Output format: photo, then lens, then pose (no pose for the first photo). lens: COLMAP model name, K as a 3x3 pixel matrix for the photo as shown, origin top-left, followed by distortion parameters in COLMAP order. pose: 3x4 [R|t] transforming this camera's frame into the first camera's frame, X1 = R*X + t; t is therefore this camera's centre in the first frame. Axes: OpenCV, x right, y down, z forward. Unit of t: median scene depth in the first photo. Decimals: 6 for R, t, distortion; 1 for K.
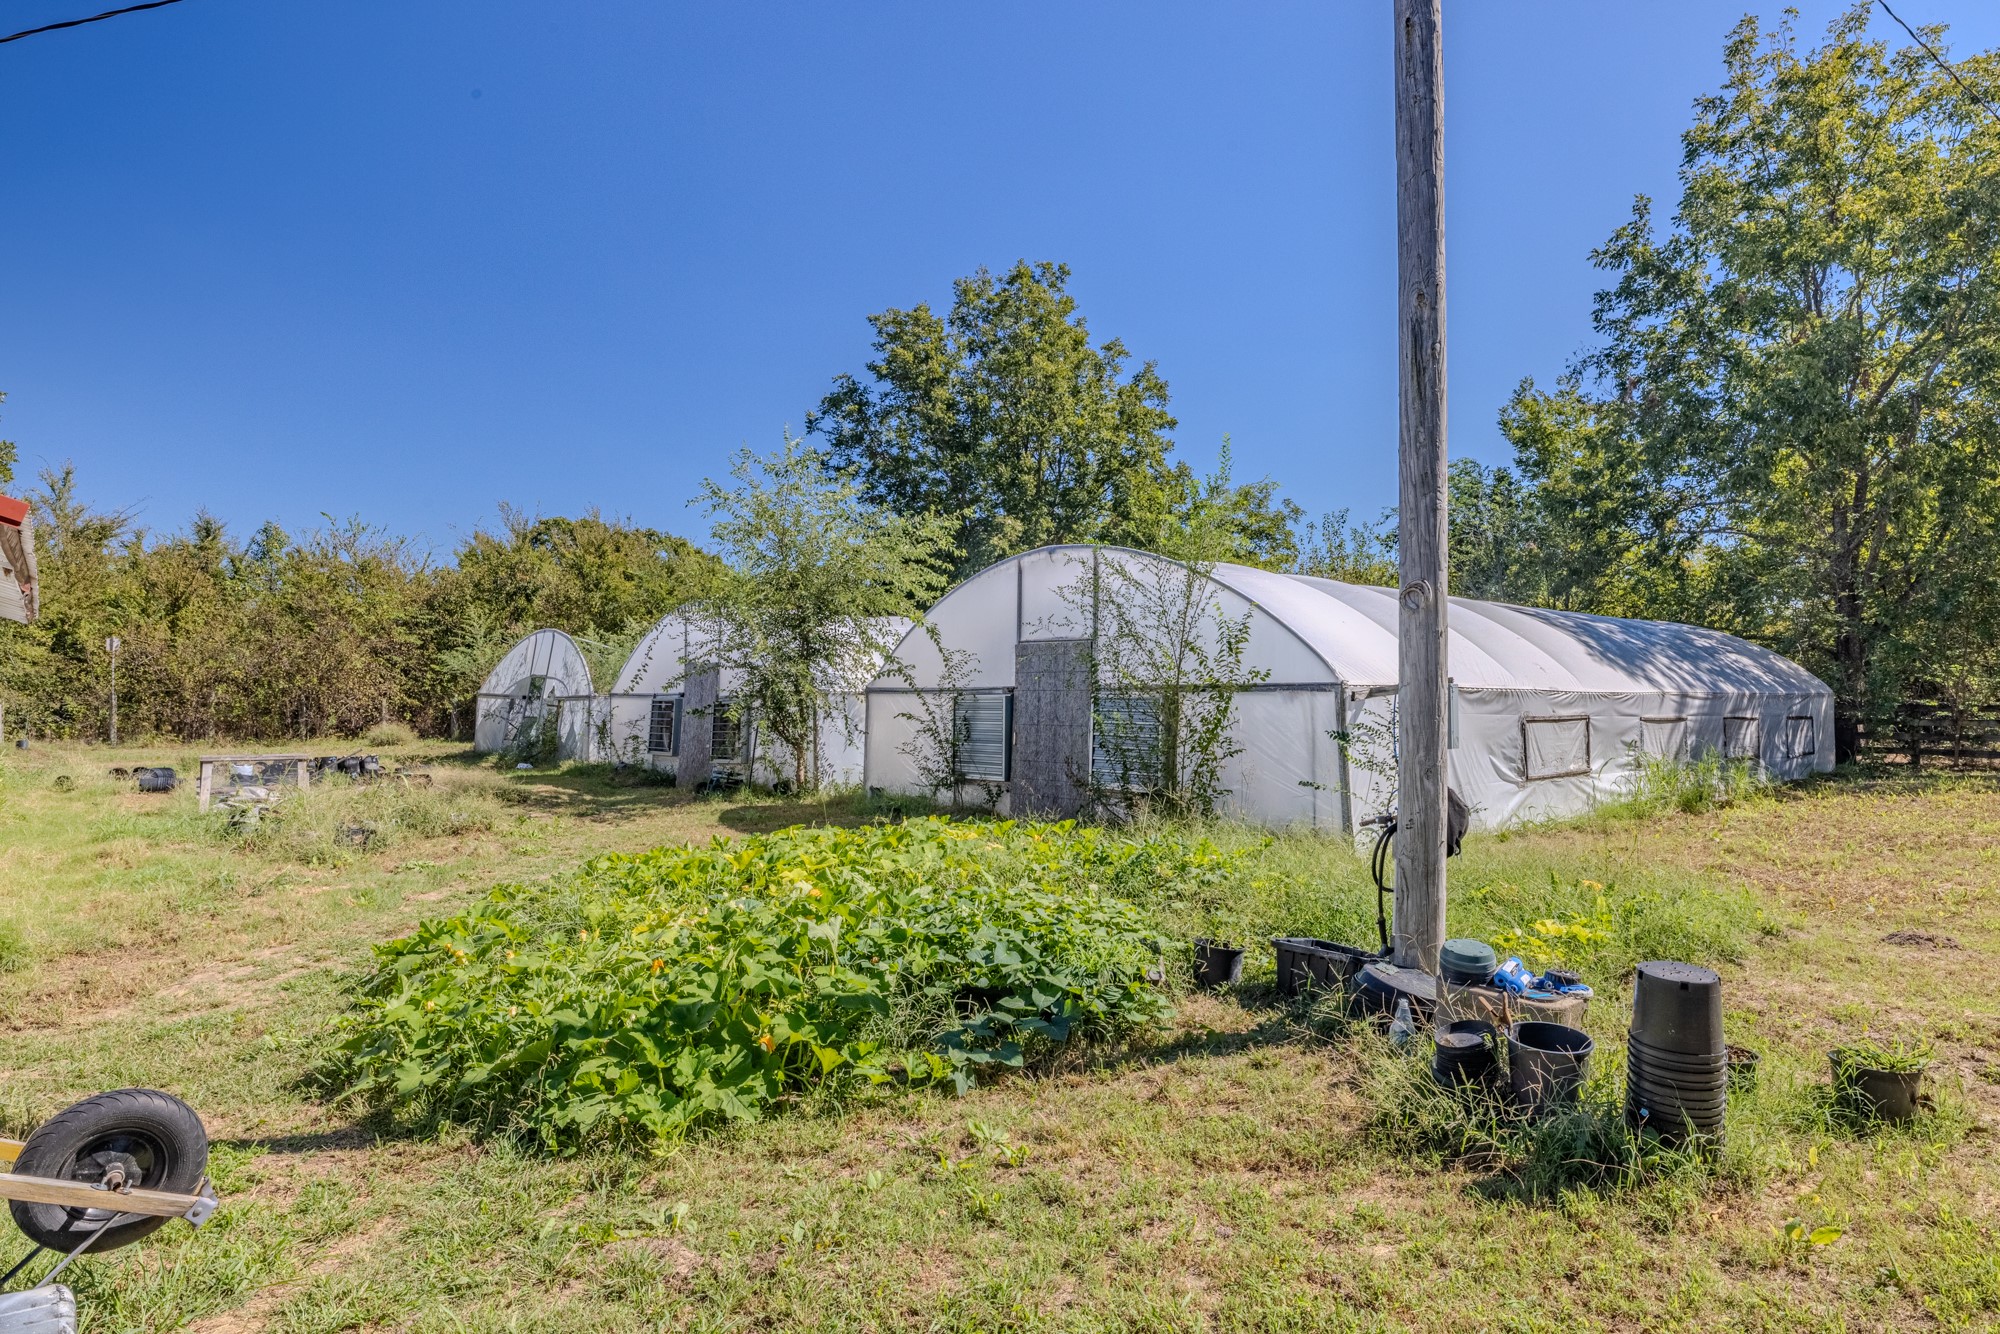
lens RADIAL K [[1107.2, 0, 1000.0], [0, 1107.2, 667.0], [0, 0, 1]] dist [0.000462, -0.000438]
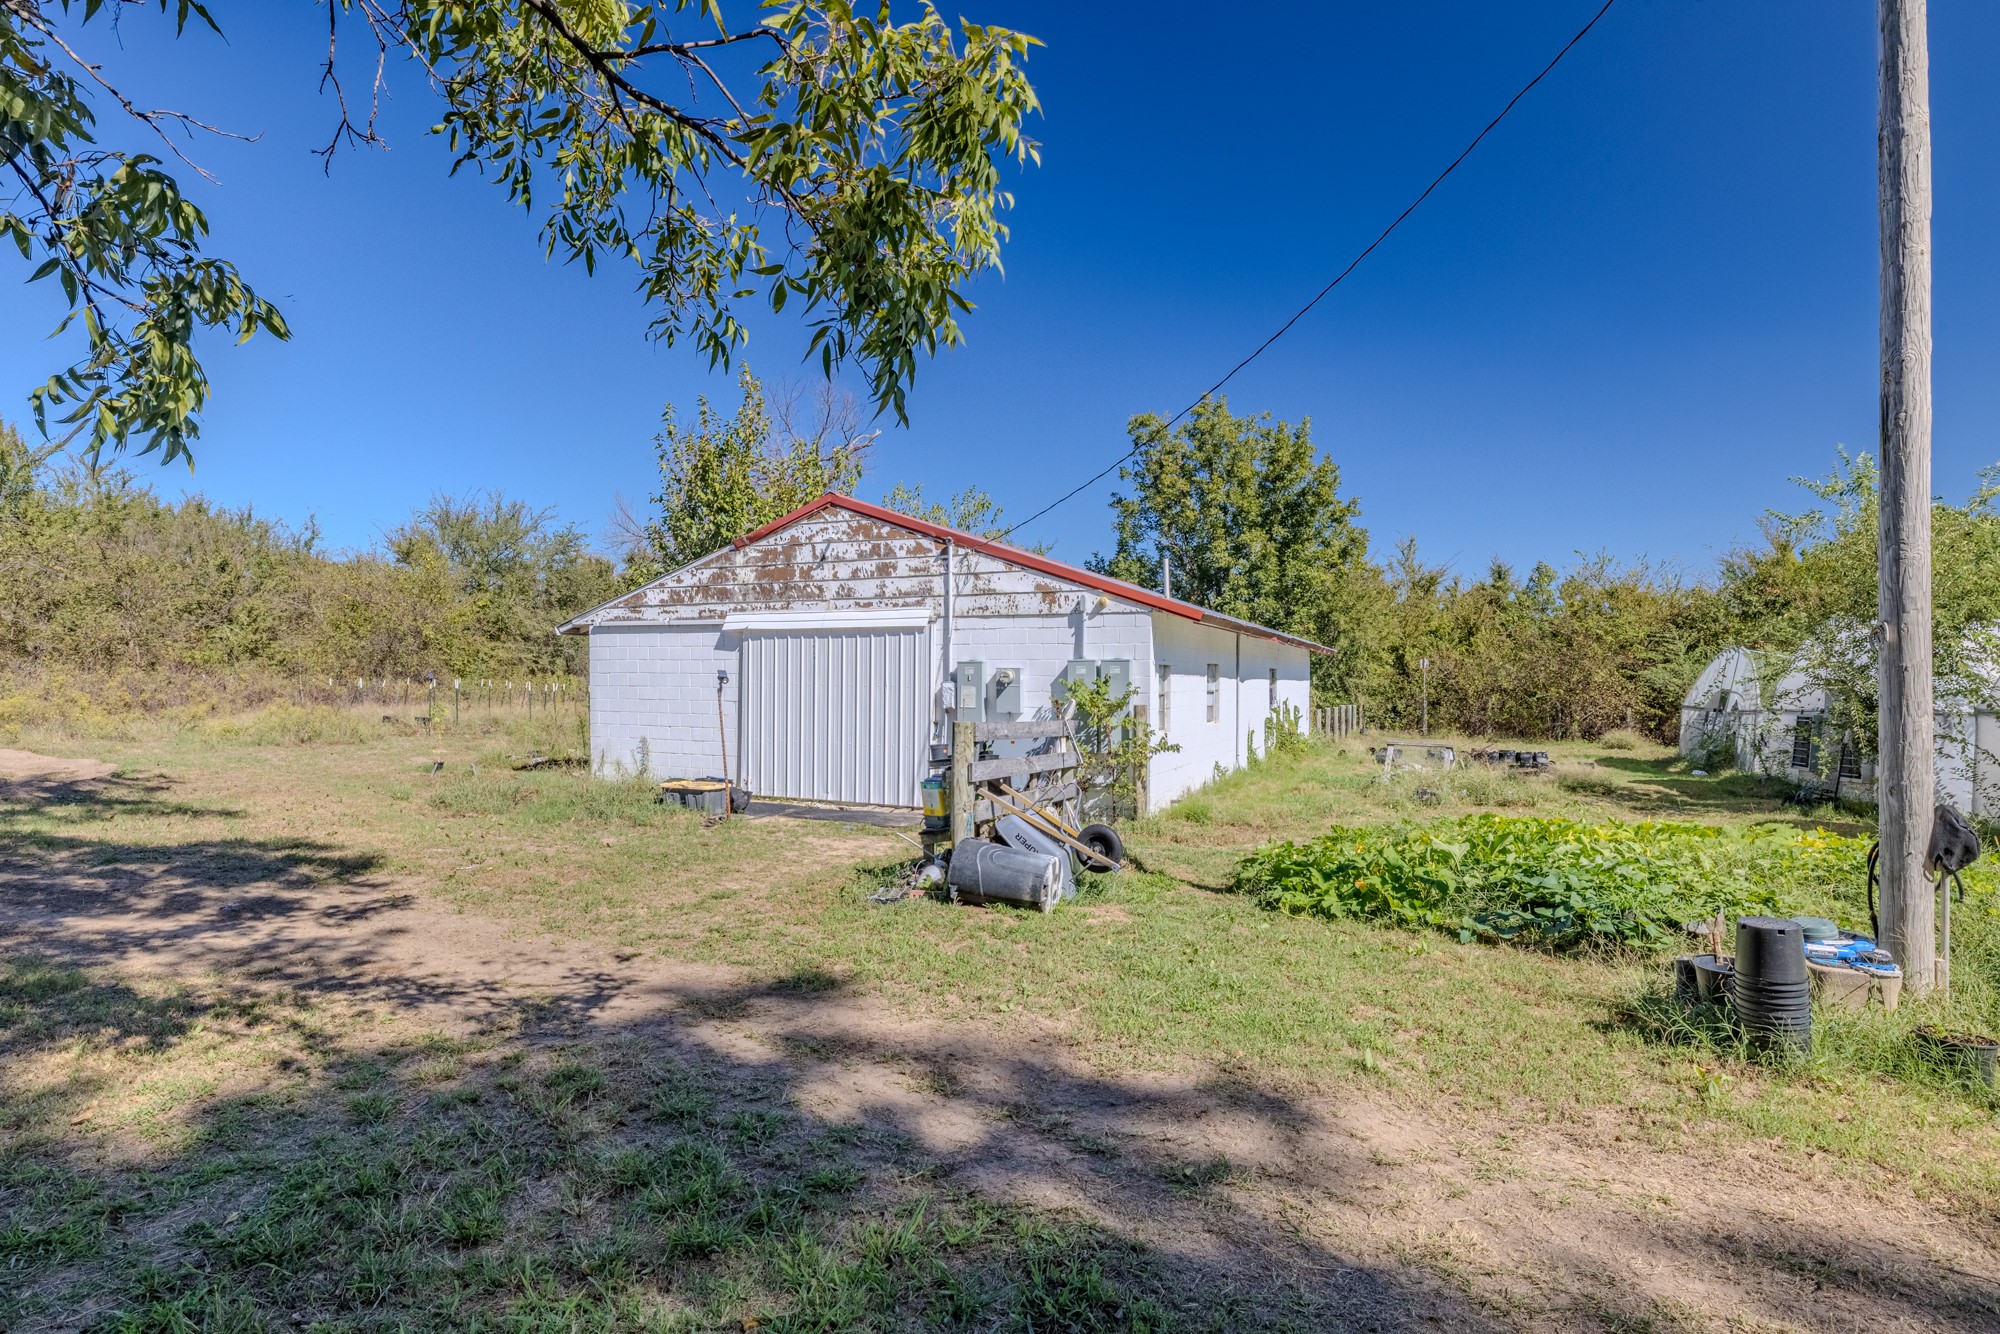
lens RADIAL K [[1041.3, 0, 1000.0], [0, 1041.3, 667.0], [0, 0, 1]] dist [-0.000660, -0.000210]
pose [[0.430738, -0.009245, -0.902429, 0.177675], [0.000110, 0.999948, -0.010191, -0.003775], [0.902477, 0.004290, 0.430717, -0.054797]]
